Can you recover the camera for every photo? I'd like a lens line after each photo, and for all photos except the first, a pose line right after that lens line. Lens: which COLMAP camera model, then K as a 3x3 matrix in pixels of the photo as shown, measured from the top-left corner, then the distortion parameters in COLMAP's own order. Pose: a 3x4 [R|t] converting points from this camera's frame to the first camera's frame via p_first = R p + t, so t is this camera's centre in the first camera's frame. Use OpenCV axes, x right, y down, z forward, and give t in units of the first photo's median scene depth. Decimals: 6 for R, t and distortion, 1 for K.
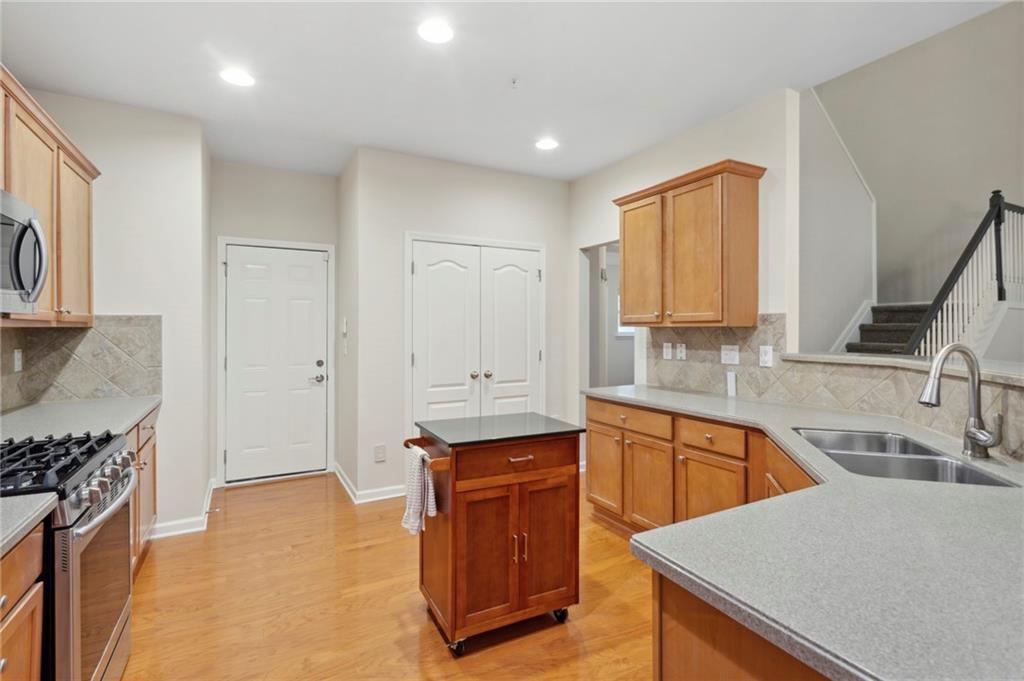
lens RADIAL K [[488.7, 0, 506.2], [0, 488.7, 325.1], [0, 0, 1]] dist [0.003409, 0.001725]
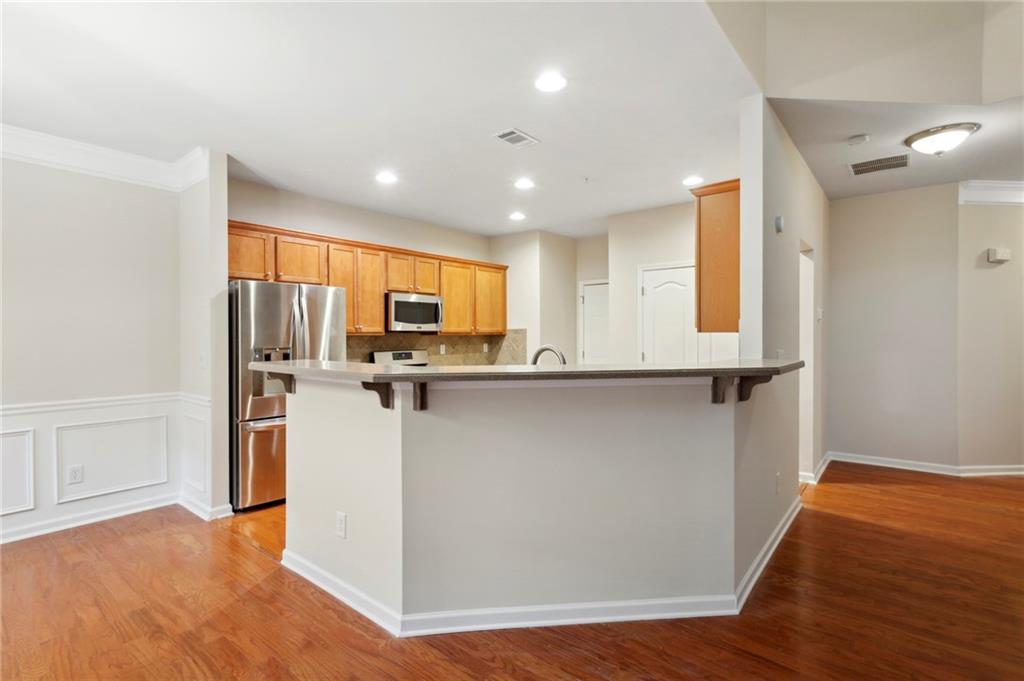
lens RADIAL K [[488.7, 0, 509.7], [0, 488.7, 335.4], [0, 0, 1]] dist [0.003409, 0.001725]
pose [[0.377258, 0.002428, -0.926105, 1.188799], [0.009890, 0.999929, 0.006650, -0.004849], [0.926056, -0.011668, 0.377207, 0.156902]]
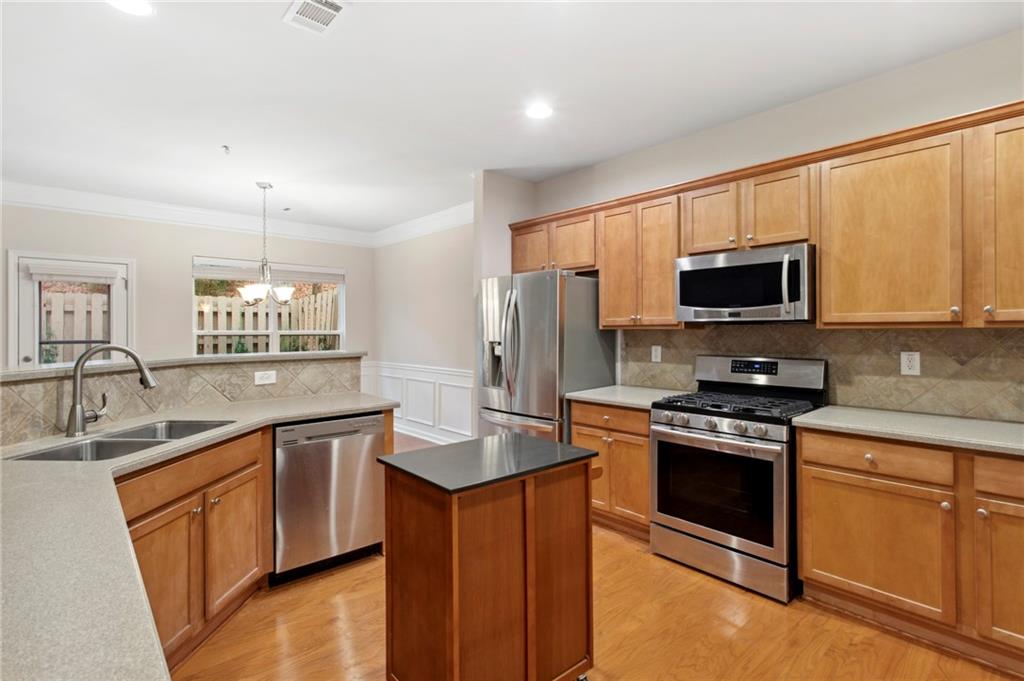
lens RADIAL K [[488.7, 0, 511.7], [0, 488.7, 332.3], [0, 0, 1]] dist [0.003409, 0.001725]
pose [[-0.973348, 0.005282, -0.229274, 0.098619], [0.005909, 0.999980, -0.002048, 0.007868], [0.229258, -0.003348, -0.973360, 1.271067]]
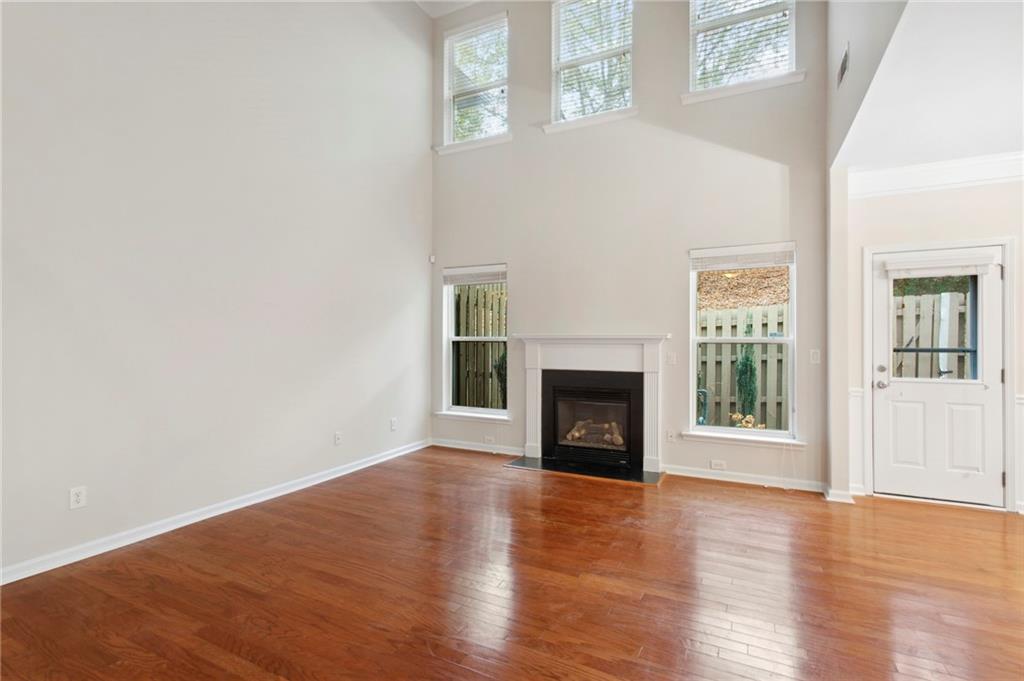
lens RADIAL K [[488.7, 0, 497.5], [0, 488.7, 339.7], [0, 0, 1]] dist [0.003409, 0.001725]
pose [[-0.569939, 0.000536, 0.821687, 0.674202], [-0.005527, 0.999975, -0.004486, 0.011940], [-0.821669, -0.007099, -0.569921, 1.082222]]
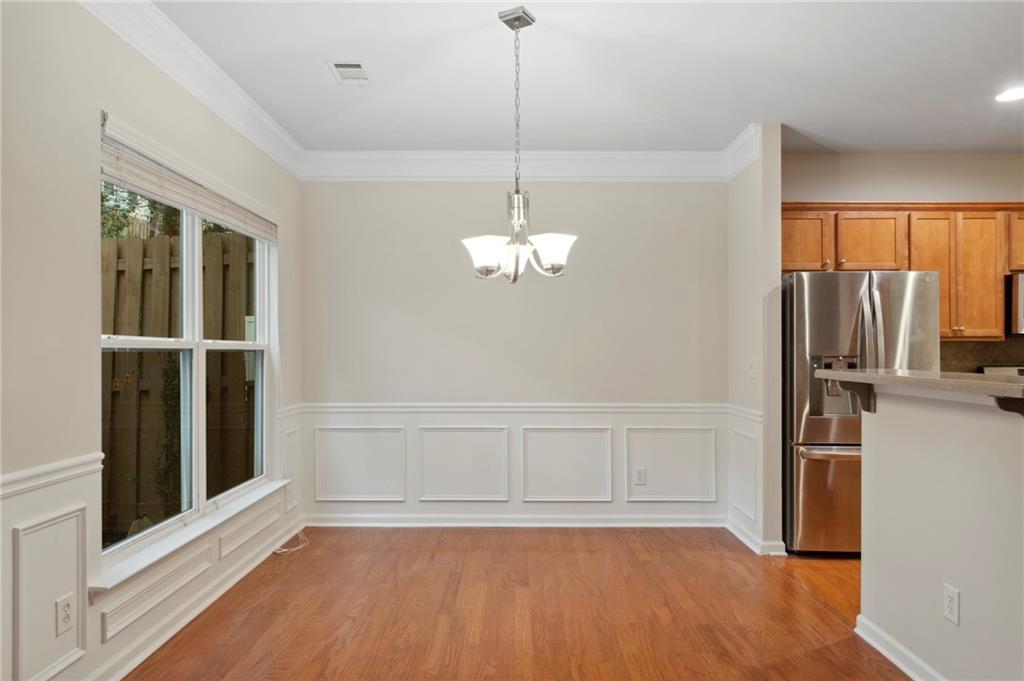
lens RADIAL K [[632.2, 0, 513.9], [0, 632.2, 347.7], [0, 0, 1]] dist [-0.006108, 0.012713]
pose [[-0.477954, -0.000285, -0.878385, 1.219586], [0.008680, 0.999950, -0.005047, 0.013609], [0.878342, -0.010036, -0.477927, 0.109224]]
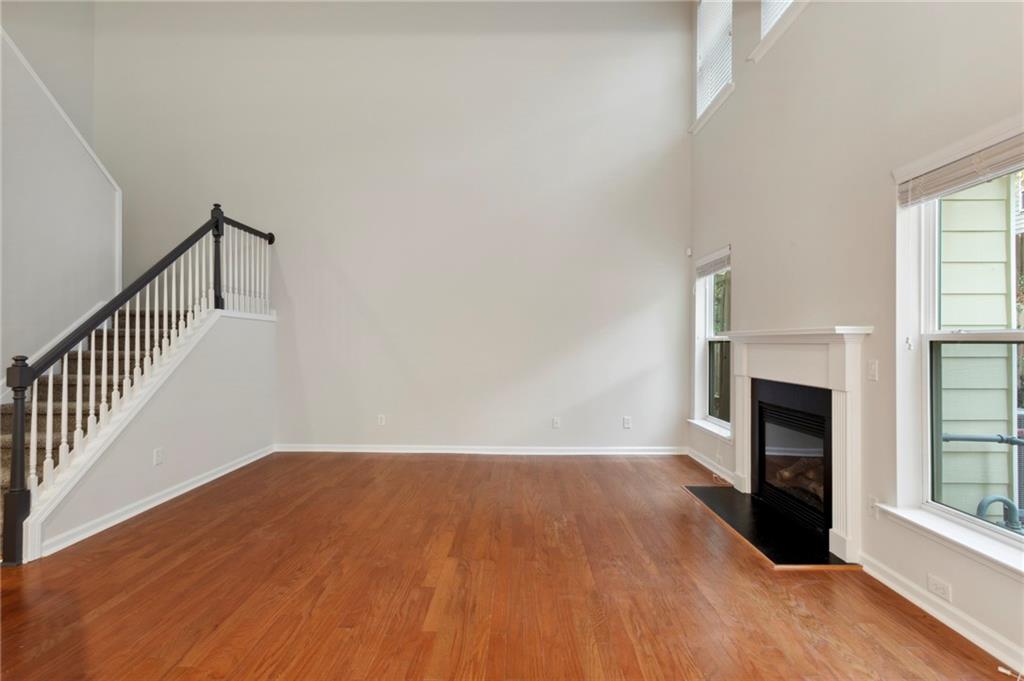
lens RADIAL K [[488.7, 0, 510.6], [0, 488.7, 338.3], [0, 0, 1]] dist [0.003409, 0.001725]
pose [[0.488154, 0.013021, 0.872660, 0.551991], [-0.011674, 0.999897, -0.008390, 0.020819], [-0.872679, -0.006092, 0.488256, -0.081796]]
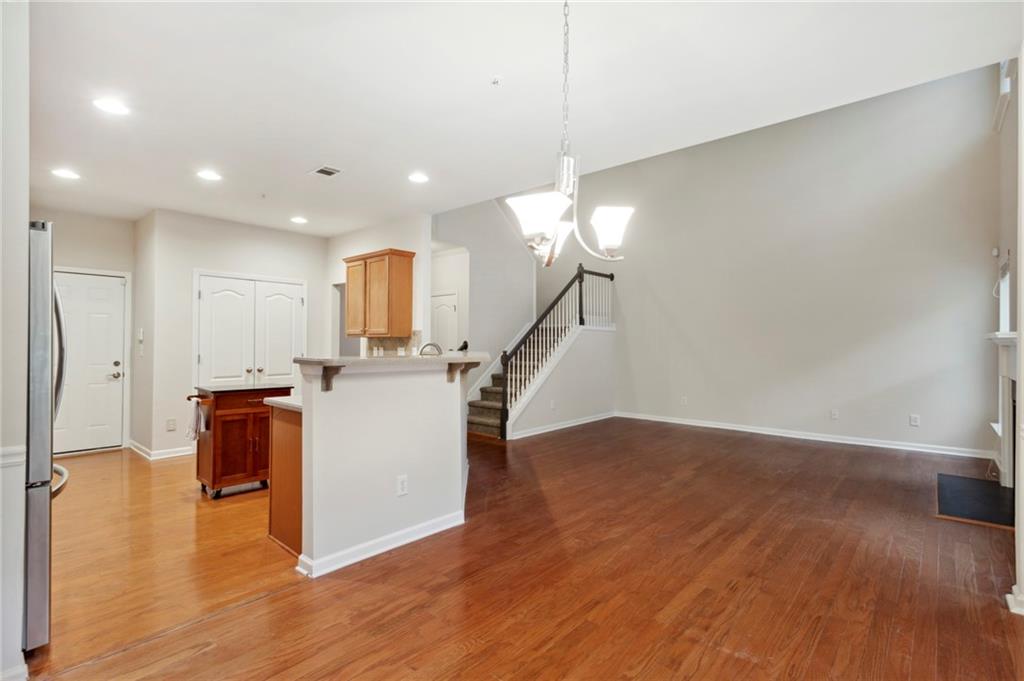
lens RADIAL K [[488.7, 0, 509.7], [0, 488.7, 337.6], [0, 0, 1]] dist [0.003409, 0.001725]
pose [[0.938723, 0.009460, 0.344543, 0.206228], [-0.007888, 0.999951, -0.005965, 0.012198], [-0.344582, 0.002881, 0.938752, -0.805307]]
